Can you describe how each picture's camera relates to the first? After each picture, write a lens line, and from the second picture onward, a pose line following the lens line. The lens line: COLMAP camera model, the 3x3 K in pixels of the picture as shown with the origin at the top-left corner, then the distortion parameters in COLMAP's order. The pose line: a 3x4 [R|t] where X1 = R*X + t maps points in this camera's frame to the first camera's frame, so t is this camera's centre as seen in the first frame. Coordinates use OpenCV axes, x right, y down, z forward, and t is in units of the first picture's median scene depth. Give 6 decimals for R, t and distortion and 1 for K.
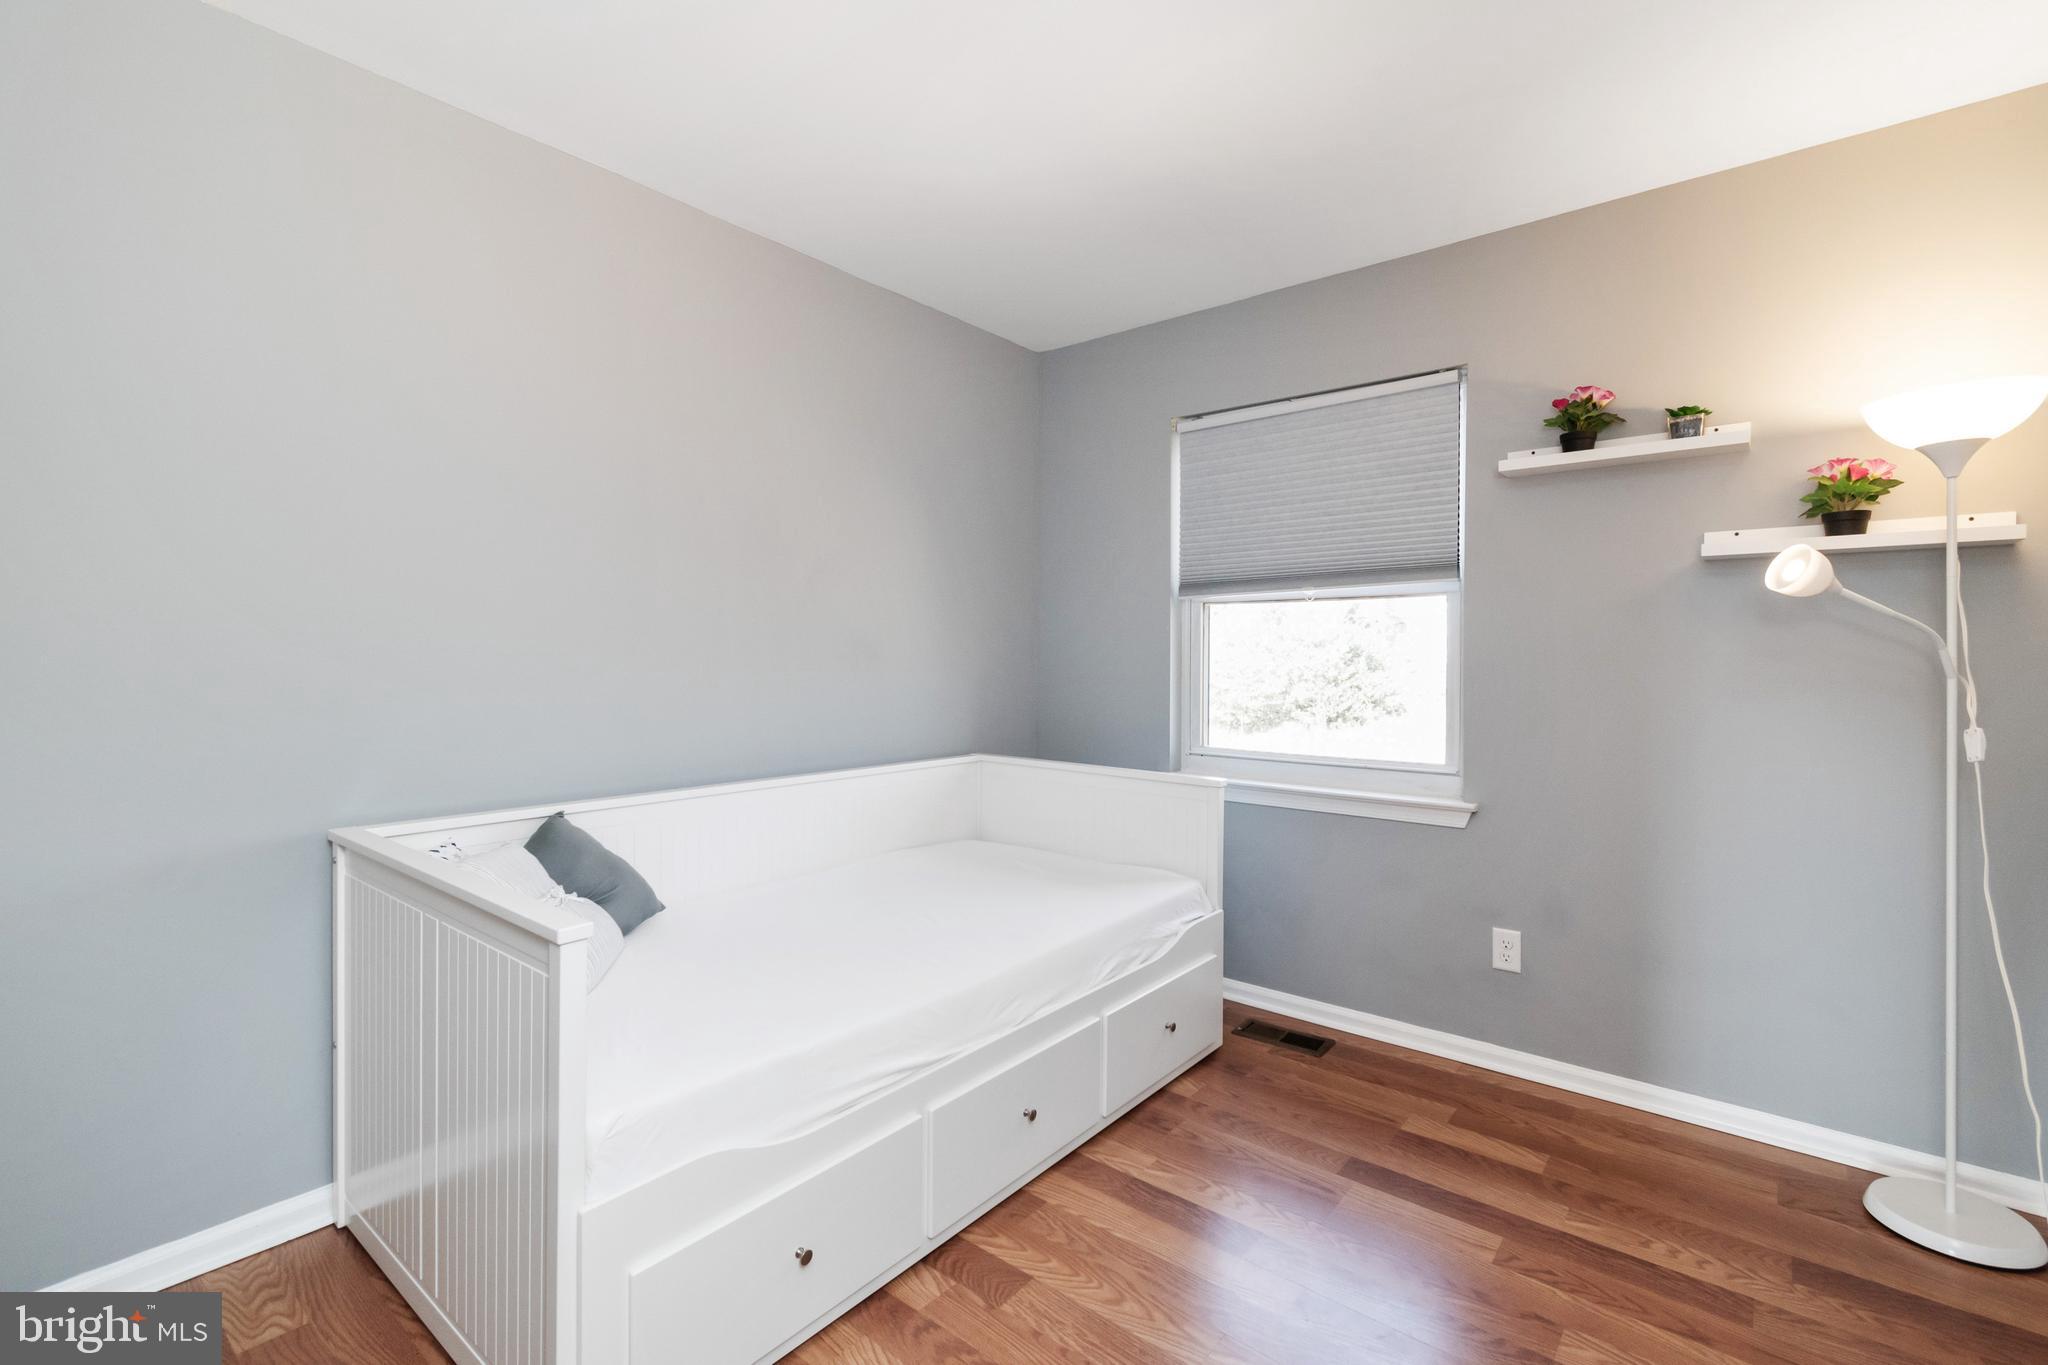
lens RADIAL K [[928.1, 0, 1021.1], [0, 928.1, 664.0], [0, 0, 1]] dist [-0.000237, -0.000447]
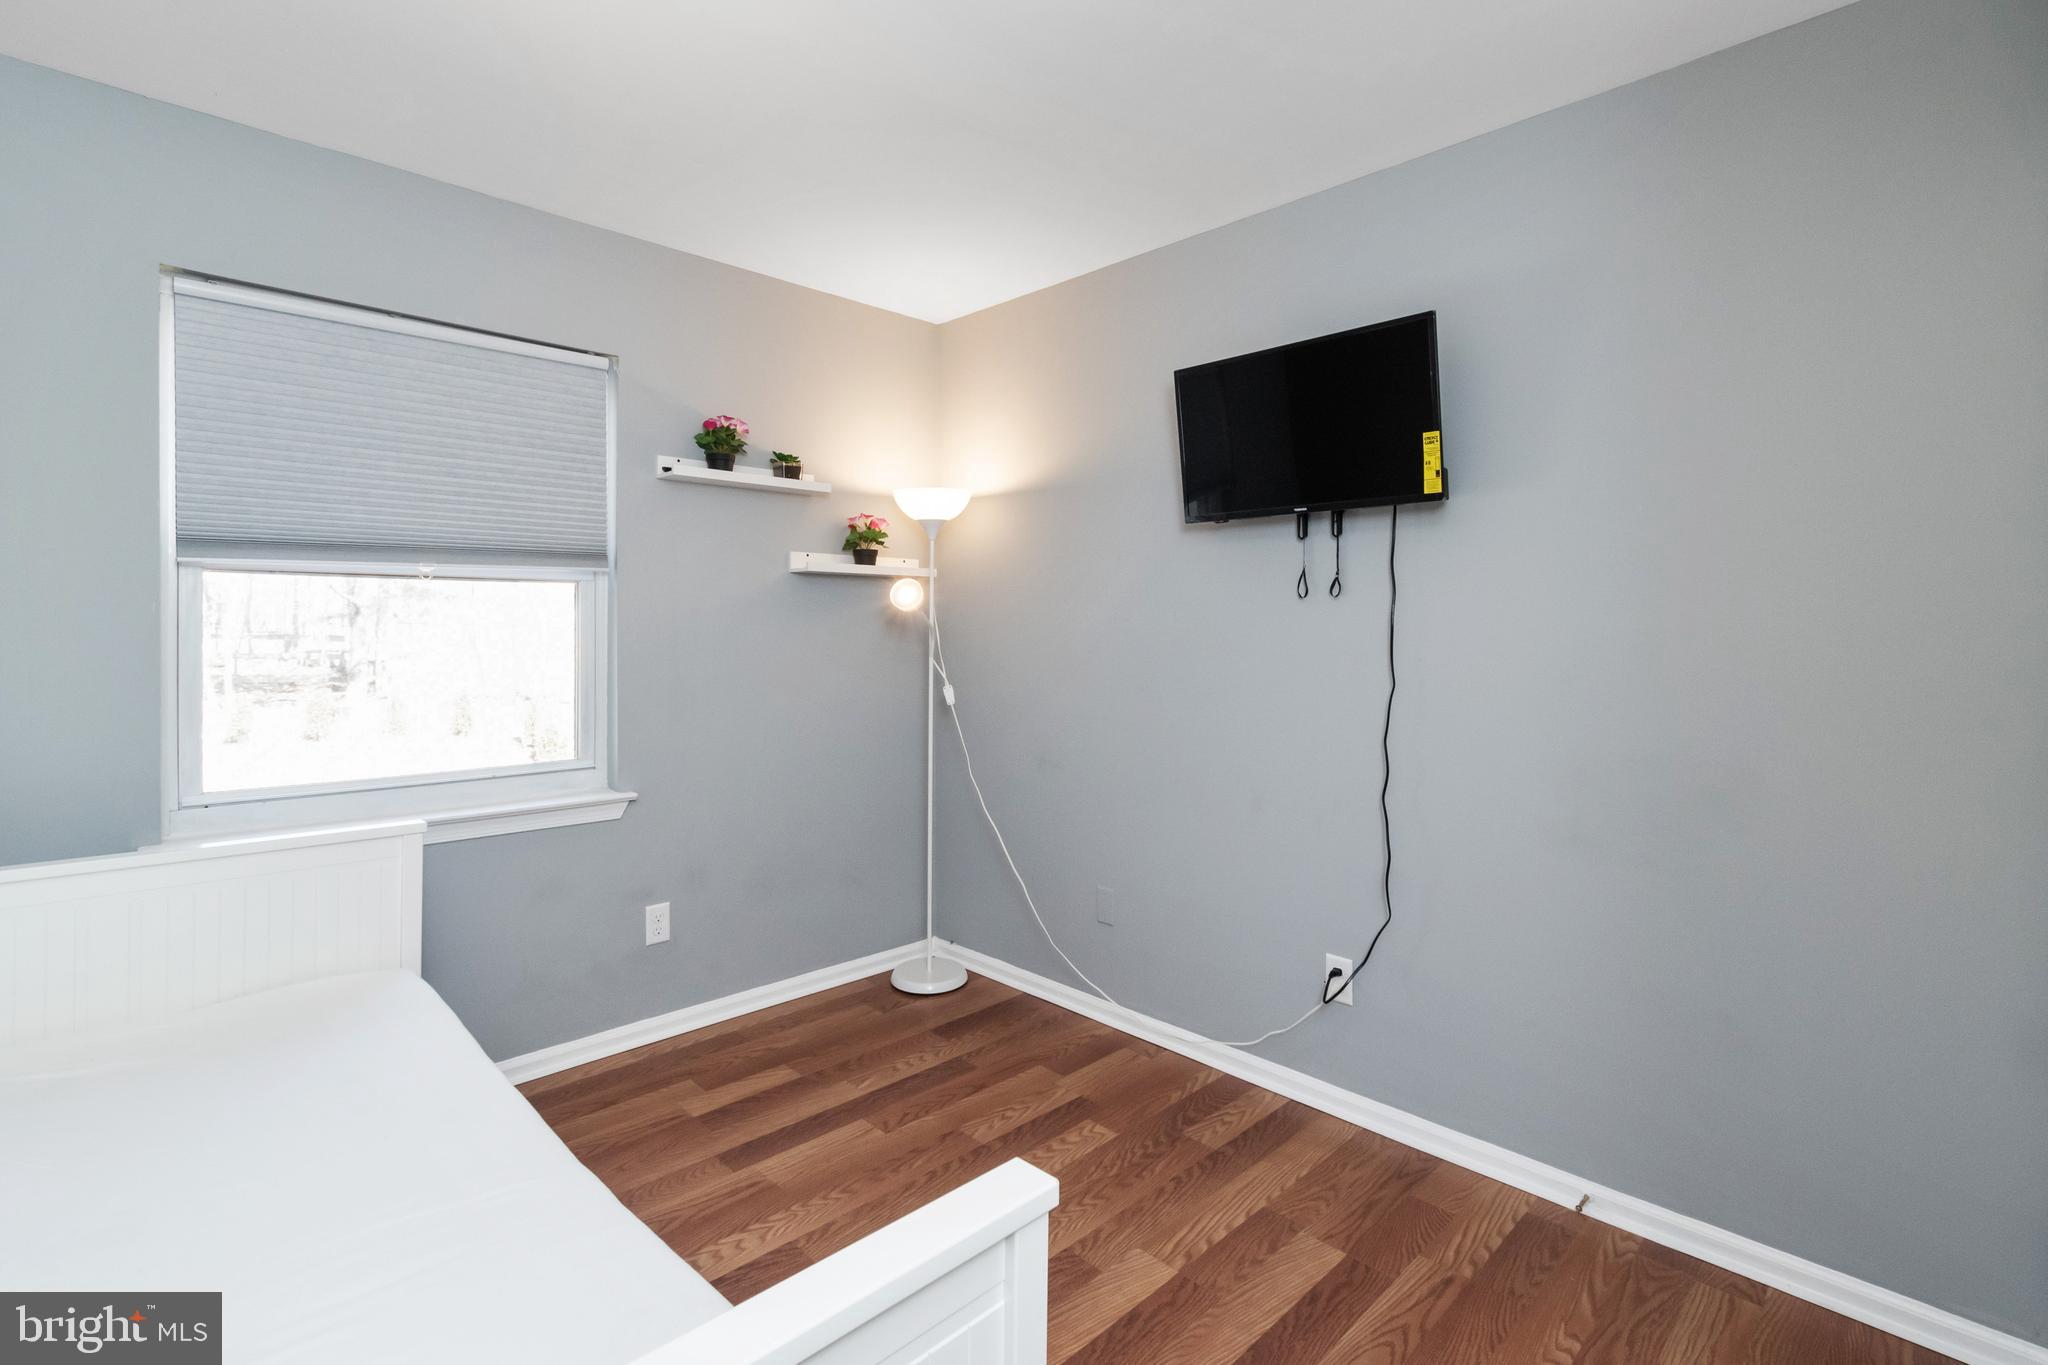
lens RADIAL K [[936.3, 0, 1037.2], [0, 936.3, 642.8], [0, 0, 1]] dist [-0.000467, -0.000323]
pose [[0.094659, -0.008635, 0.995472, -0.527875], [0.014763, 0.999865, 0.007269, -0.014688], [-0.995400, 0.014008, 0.094774, 0.491819]]
